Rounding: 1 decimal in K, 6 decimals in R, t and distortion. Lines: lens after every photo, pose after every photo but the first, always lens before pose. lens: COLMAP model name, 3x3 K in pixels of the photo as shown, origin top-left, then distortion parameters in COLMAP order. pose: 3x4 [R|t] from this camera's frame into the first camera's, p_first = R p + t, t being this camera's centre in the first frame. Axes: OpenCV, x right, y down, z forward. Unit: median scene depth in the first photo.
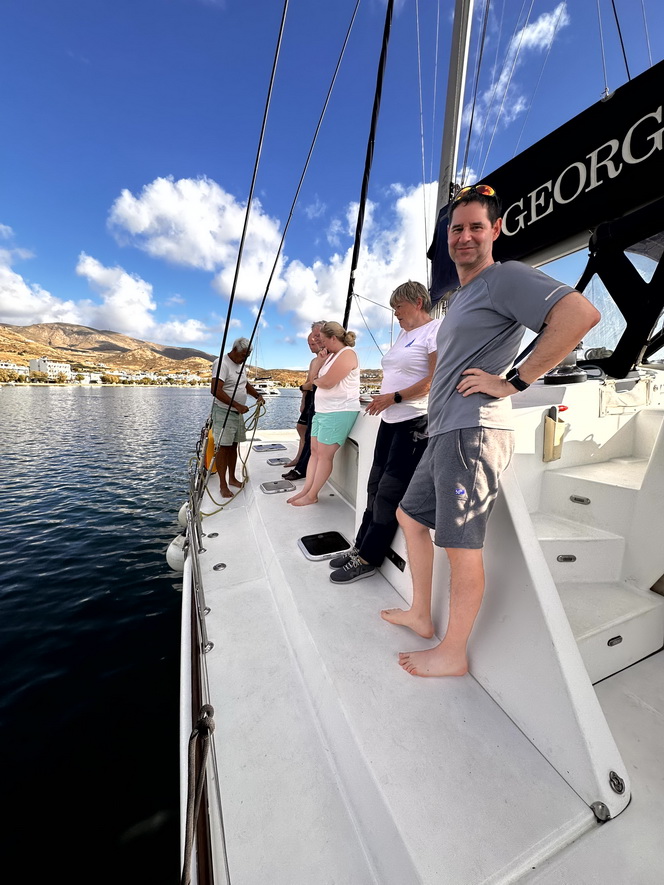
lens RADIAL K [[350.2, 0, 329.6], [0, 350.2, 445.6], [0, 0, 1]] dist [-0.010628, 0.000545]
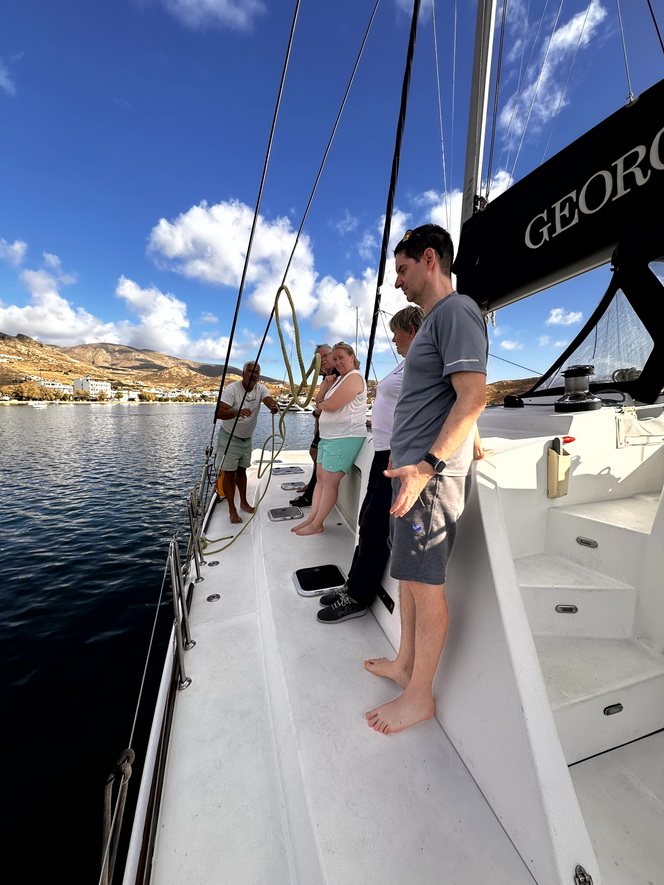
lens RADIAL K [[370.0, 0, 329.5], [0, 370.0, 445.0], [0, 0, 1]] dist [-0.011683, 0.001135]
pose [[0.995144, 0.004146, -0.098342, 0.089254], [-0.009397, 0.998551, -0.052993, -0.022599], [0.097979, 0.053659, 0.993741, -0.012166]]
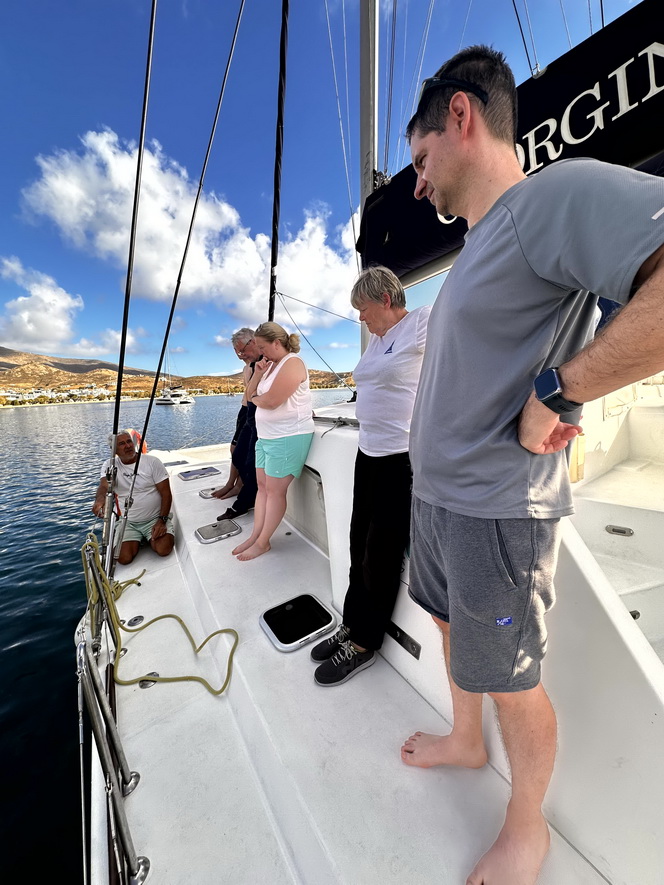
lens RADIAL K [[350.2, 0, 331.9], [0, 350.2, 444.6], [0, 0, 1]] dist [-0.010628, 0.000545]
pose [[0.974615, -0.105435, 0.197505, -0.038712], [0.106351, 0.994311, 0.005991, -0.069089], [-0.197013, 0.015166, 0.980284, 0.200869]]
